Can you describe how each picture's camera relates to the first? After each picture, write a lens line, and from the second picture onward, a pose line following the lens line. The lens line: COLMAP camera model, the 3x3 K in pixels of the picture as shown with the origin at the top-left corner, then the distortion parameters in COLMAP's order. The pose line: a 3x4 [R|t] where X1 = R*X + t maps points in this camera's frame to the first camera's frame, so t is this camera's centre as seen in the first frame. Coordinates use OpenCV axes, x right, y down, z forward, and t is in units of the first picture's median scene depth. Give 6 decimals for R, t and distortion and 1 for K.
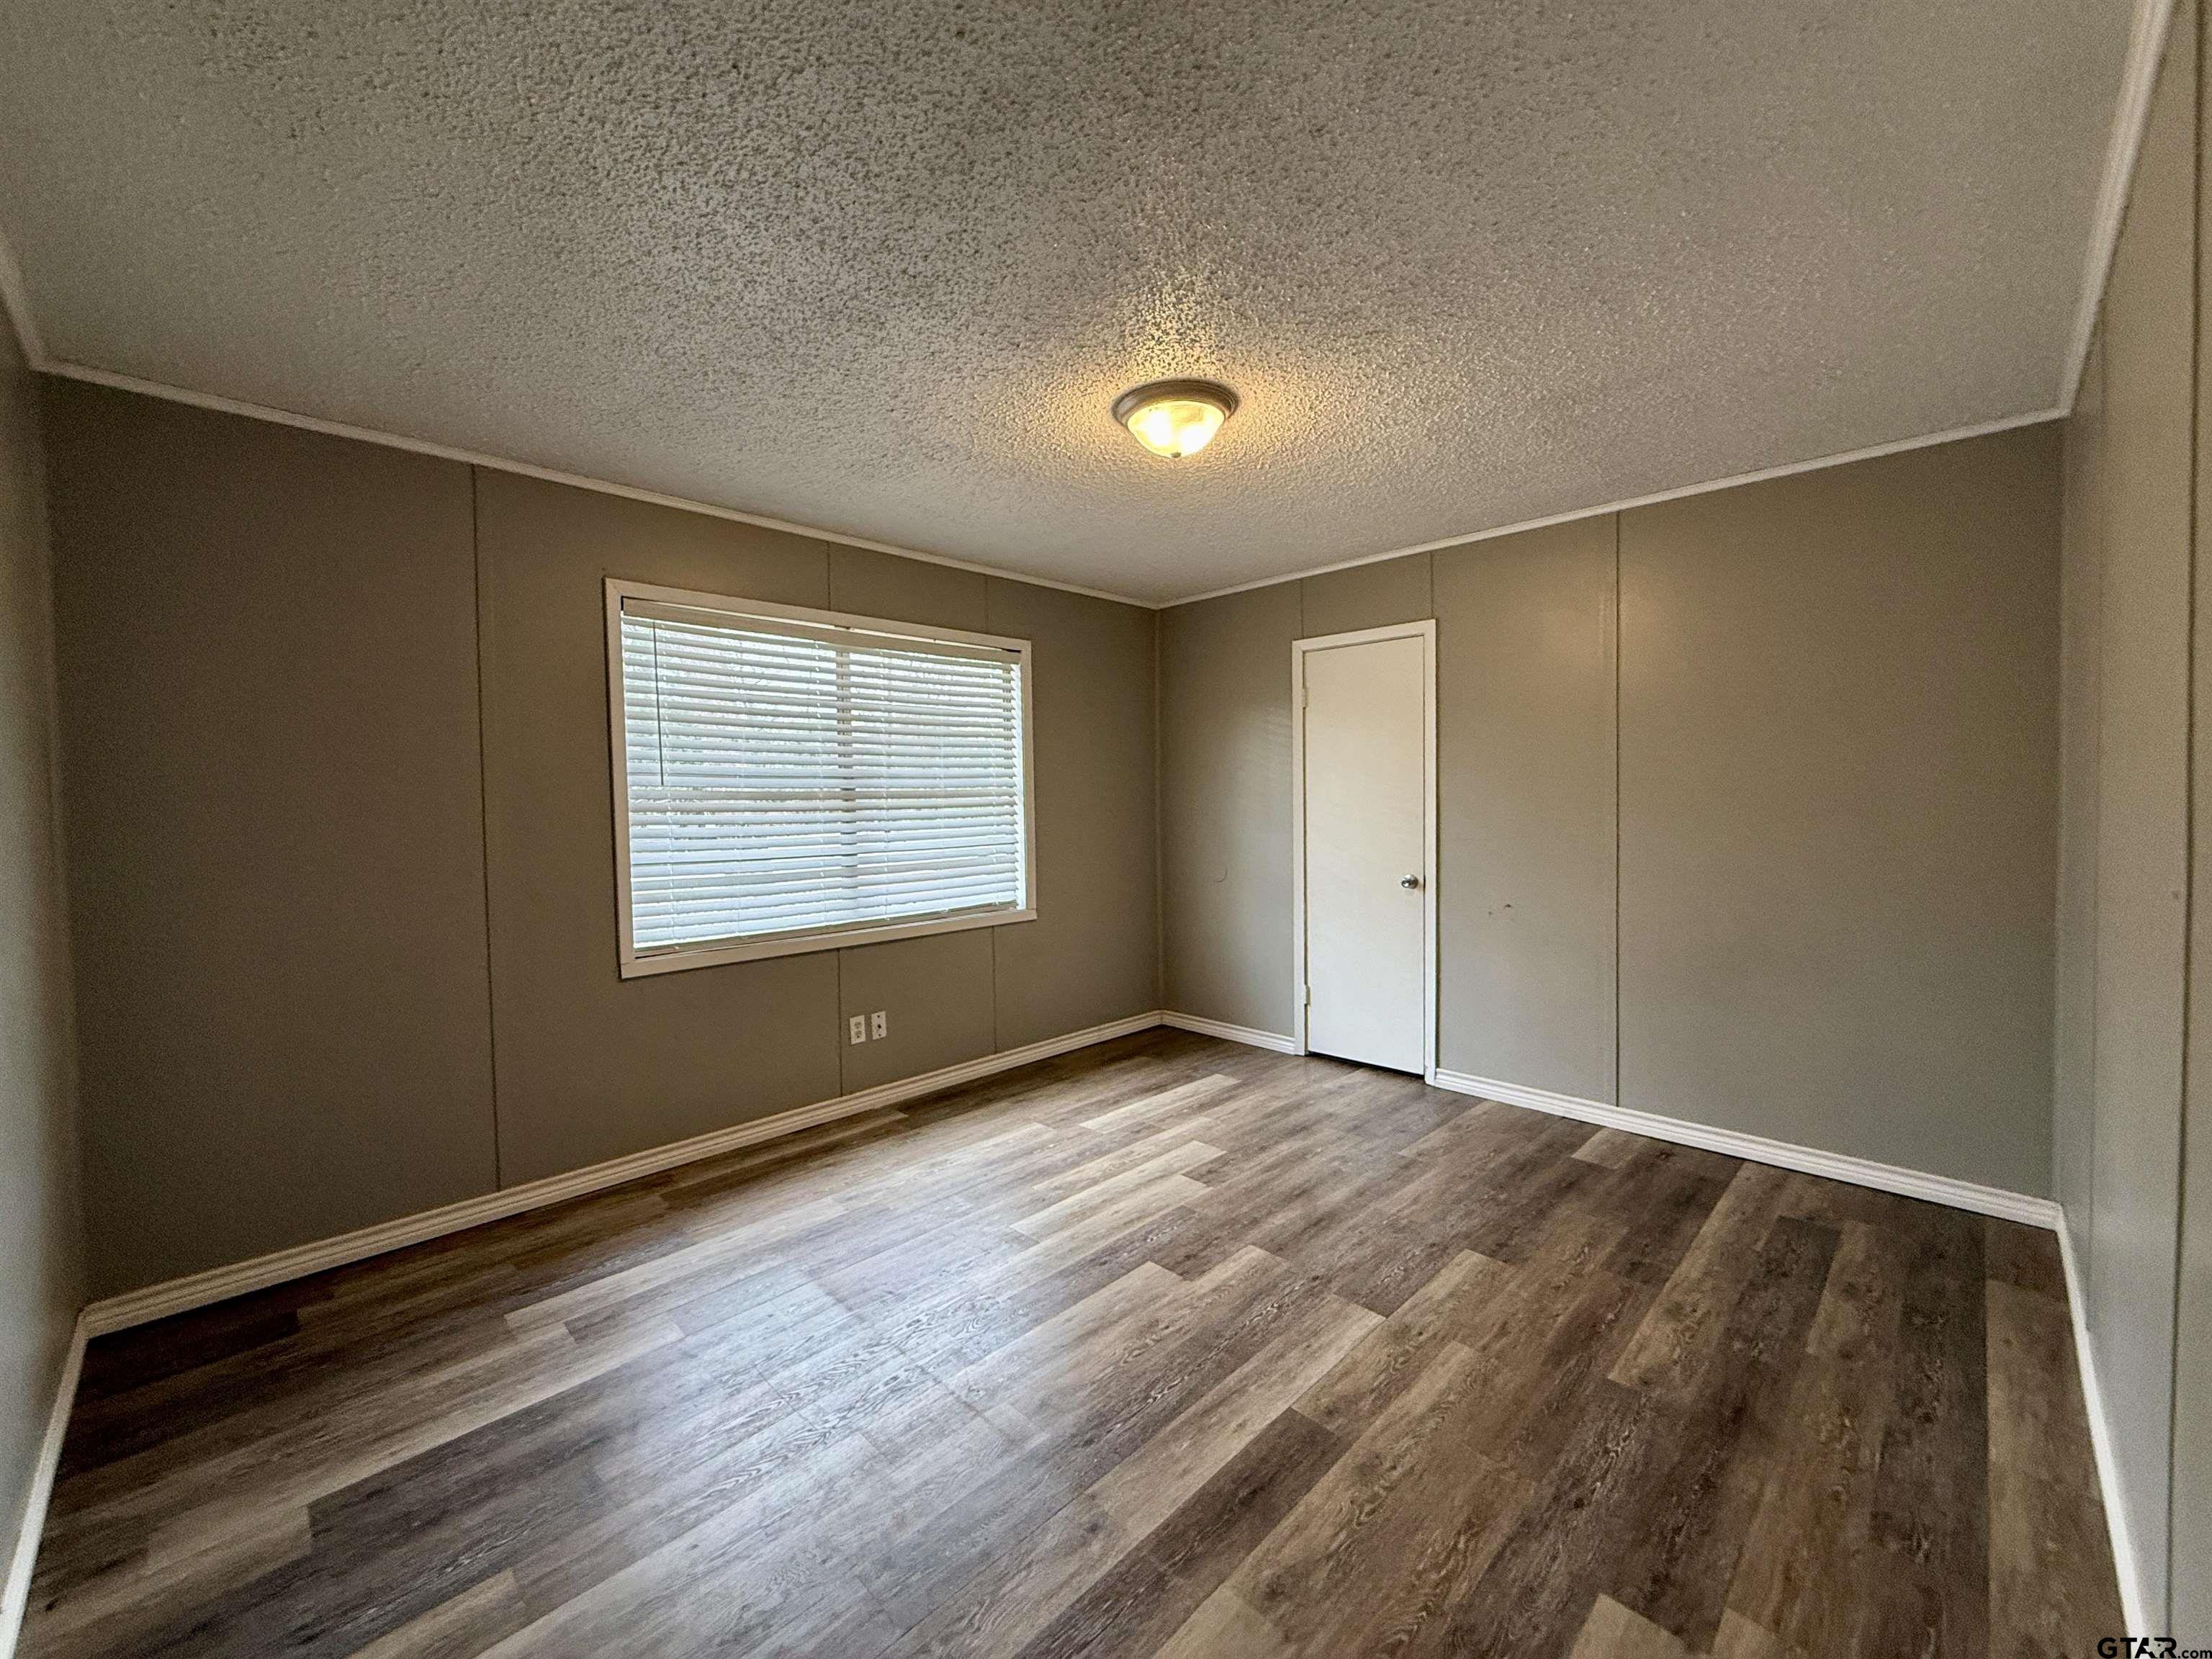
lens RADIAL K [[896.9, 0, 1106.0], [0, 896.9, 829.5], [0, 0, 1]] dist [0.001241, 0.000282]
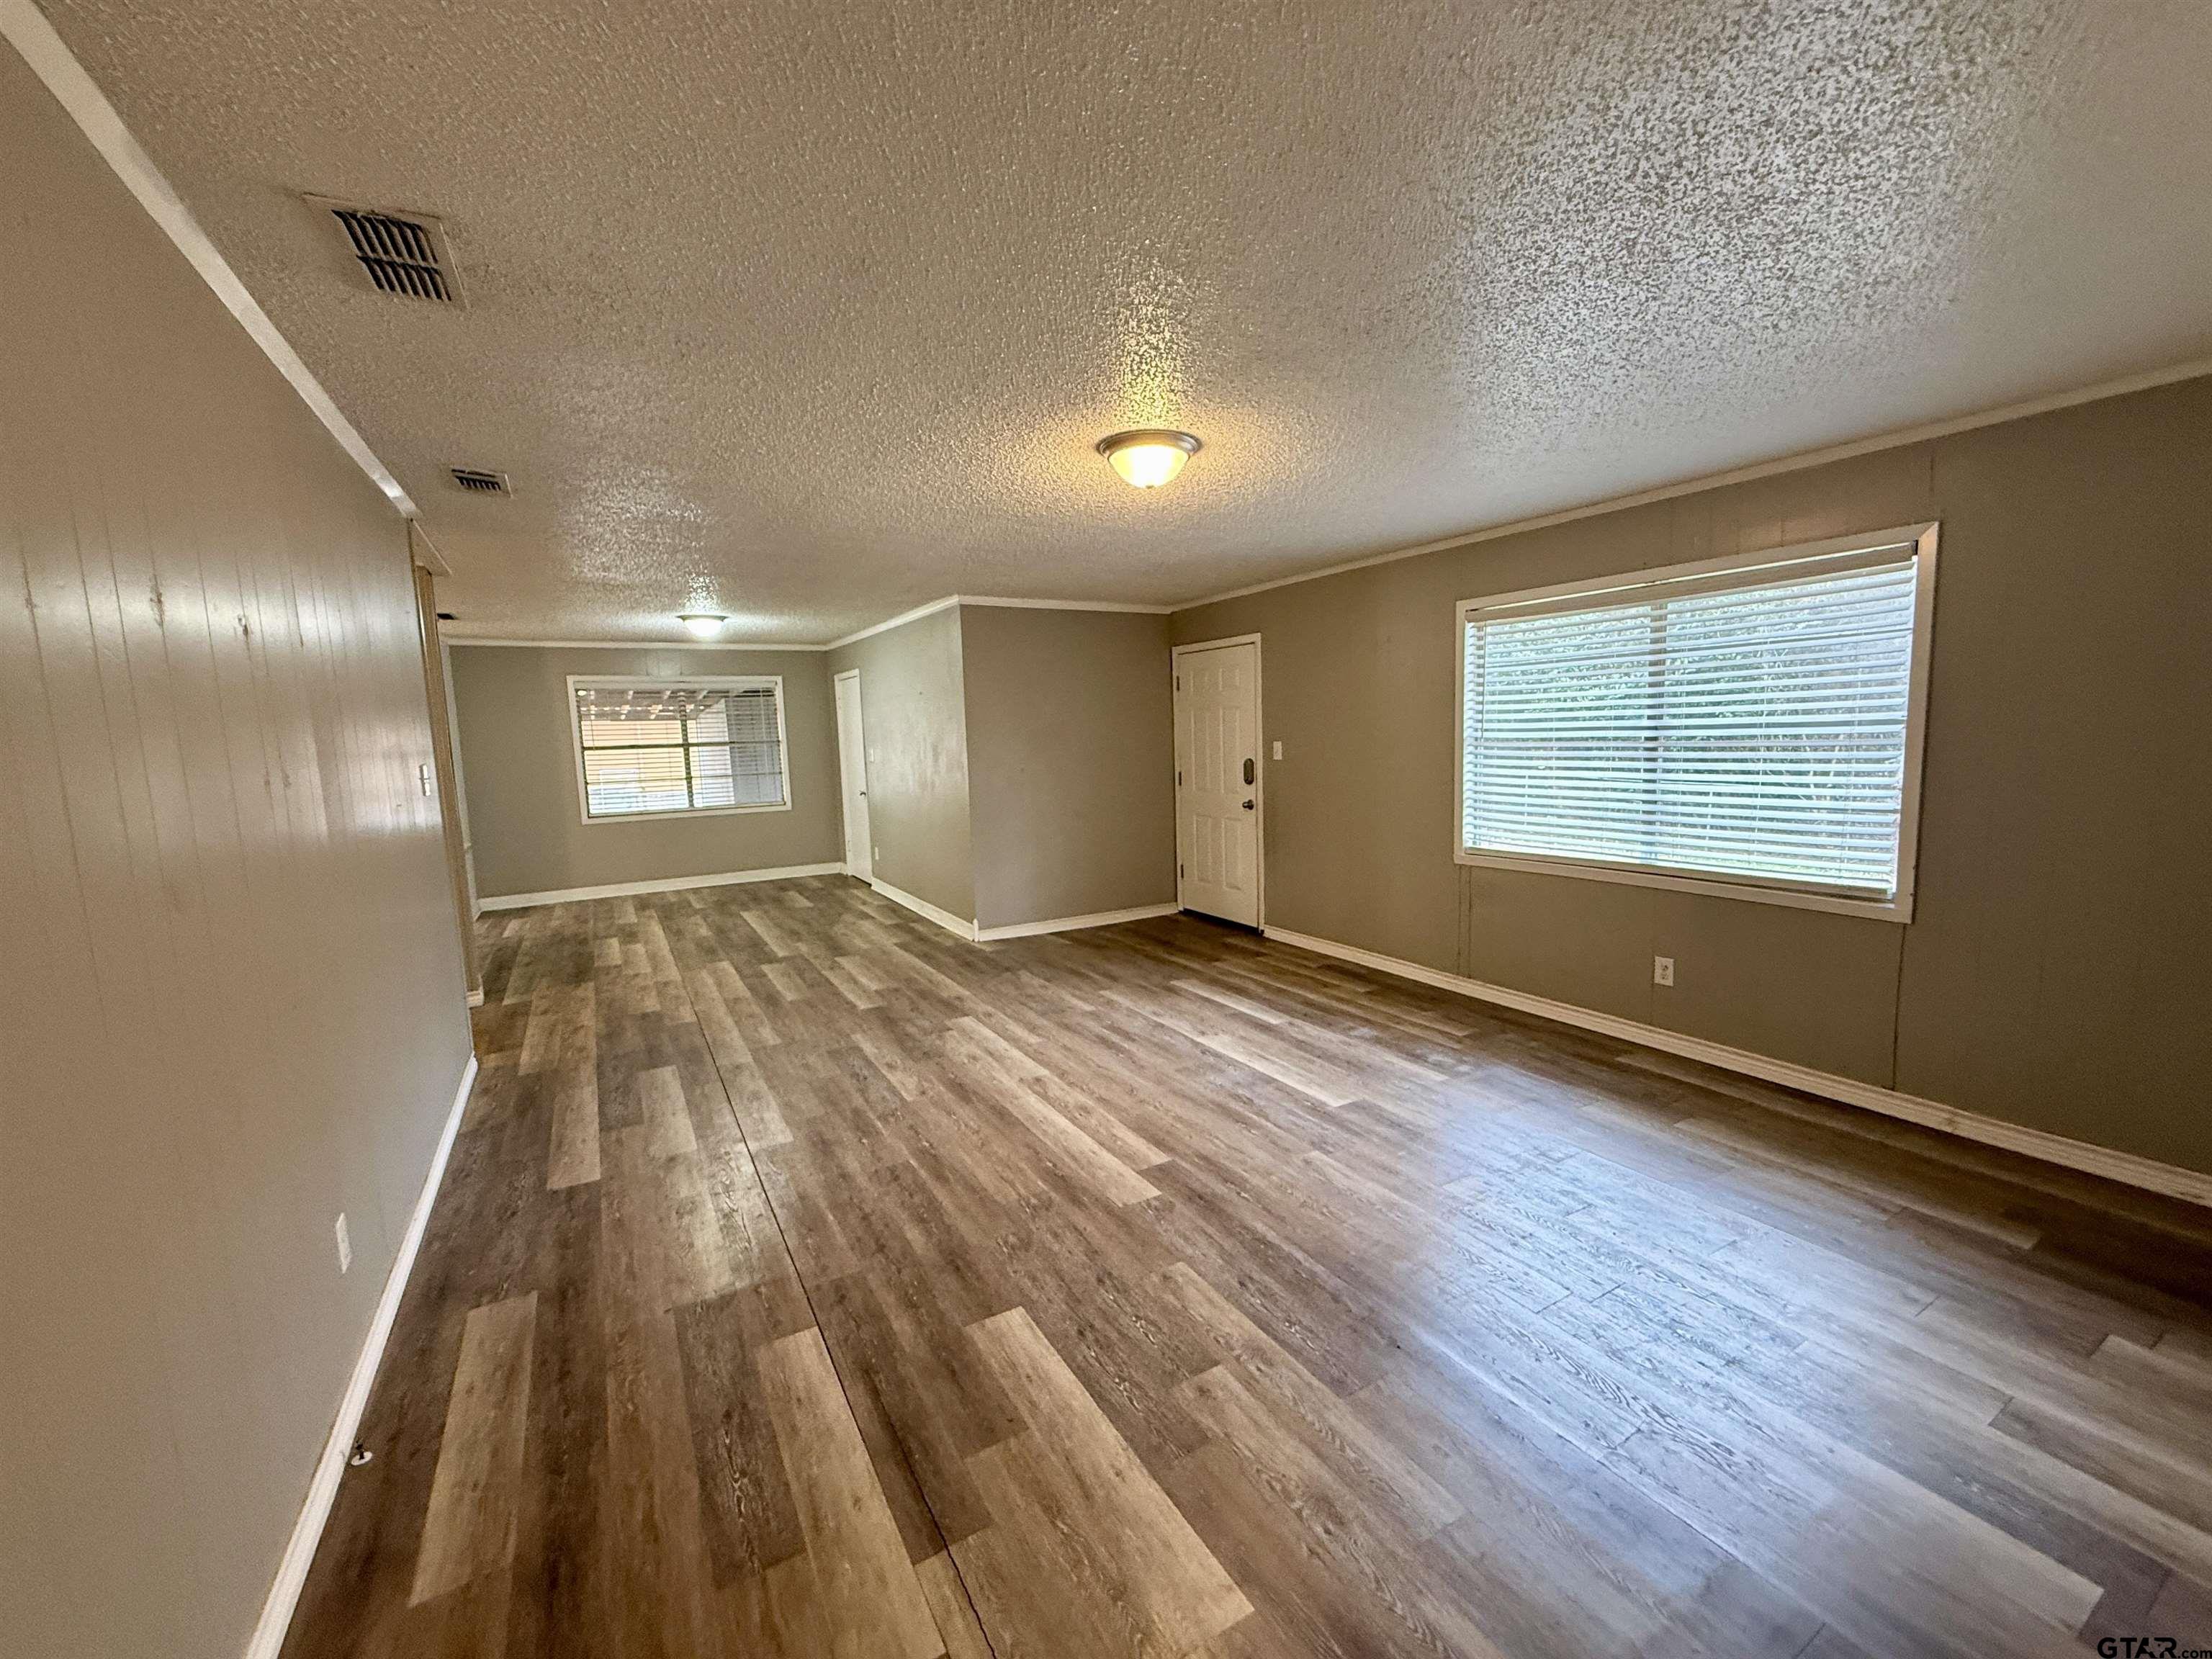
lens RADIAL K [[889.0, 0, 1106.0], [0, 889.0, 829.5], [0, 0, 1]] dist [-0.008274, 0.000155]
pose [[-0.243500, 0.127326, -0.961507, 0.862505], [0.002885, 0.991436, 0.130558, -0.076647], [0.969897, 0.029017, -0.241783, 0.641451]]
